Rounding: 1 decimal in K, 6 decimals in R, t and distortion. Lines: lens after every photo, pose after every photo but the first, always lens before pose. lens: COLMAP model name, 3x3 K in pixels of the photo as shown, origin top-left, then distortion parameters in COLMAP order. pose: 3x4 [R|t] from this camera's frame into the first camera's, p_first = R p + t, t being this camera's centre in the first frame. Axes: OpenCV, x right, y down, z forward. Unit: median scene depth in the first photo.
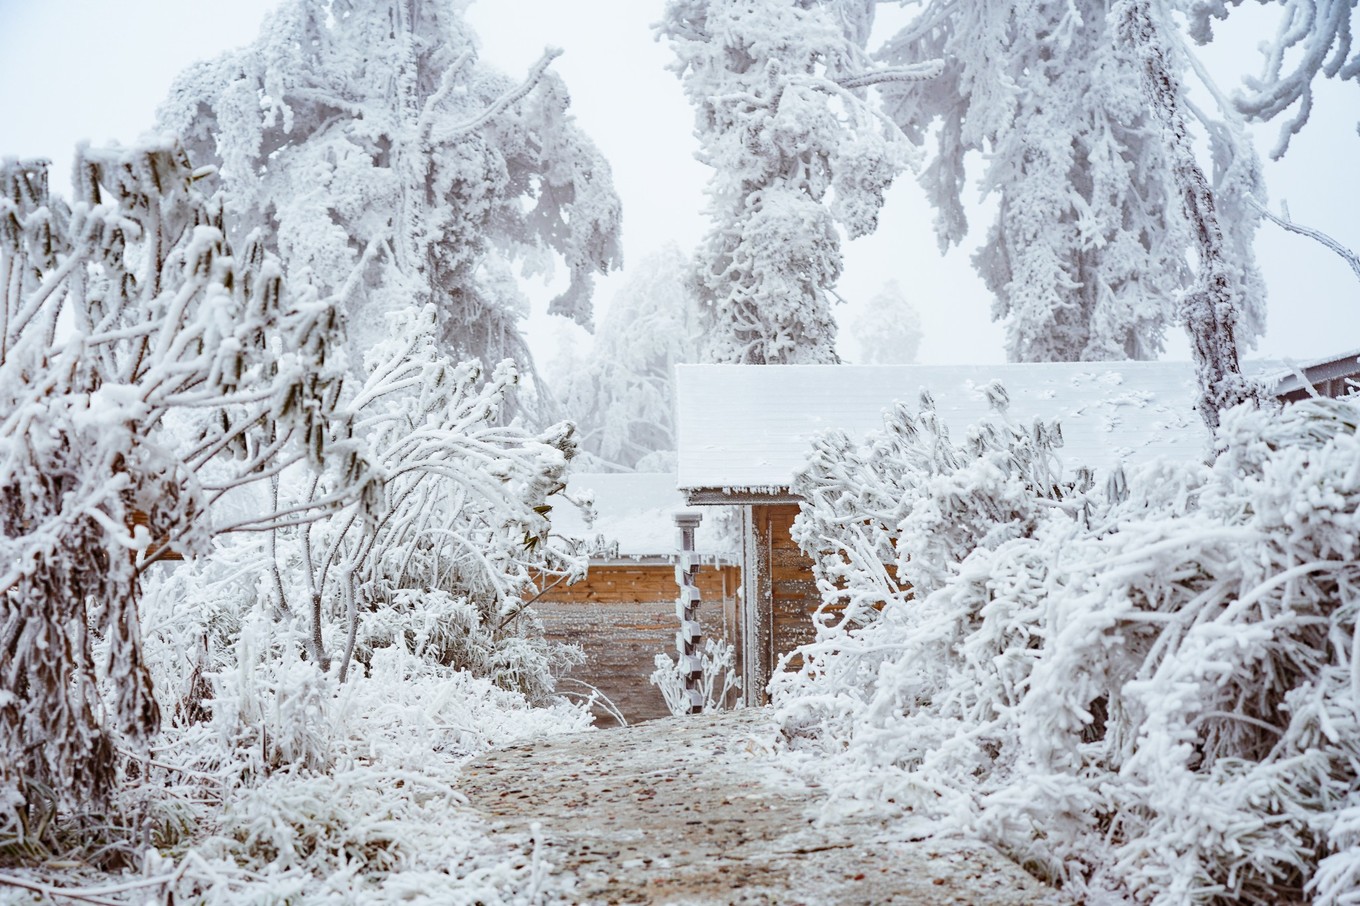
lens RADIAL K [[2371.7, 0, 680.0], [0, 2371.7, 453.0], [0, 0, 1]] dist [0.031098, 0.089249]
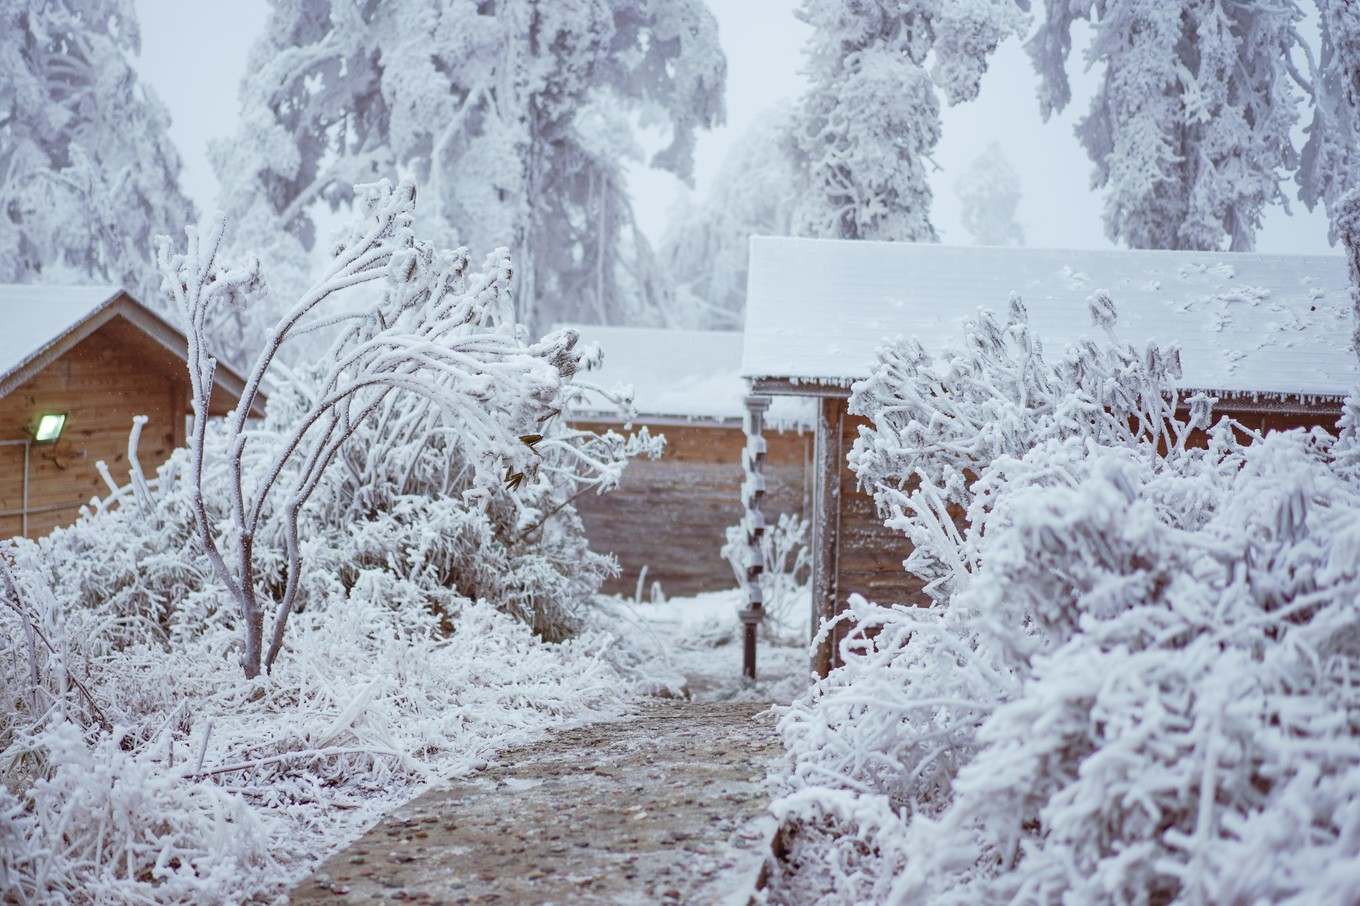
lens RADIAL K [[2110.0, 0, 680.0], [0, 2110.0, 453.0], [0, 0, 1]] dist [-0.011255, -0.117801]
pose [[0.997644, 0.043959, -0.052664, 0.013134], [-0.039635, 0.995965, 0.080511, -0.013390], [0.055991, -0.078234, 0.995361, 0.122965]]
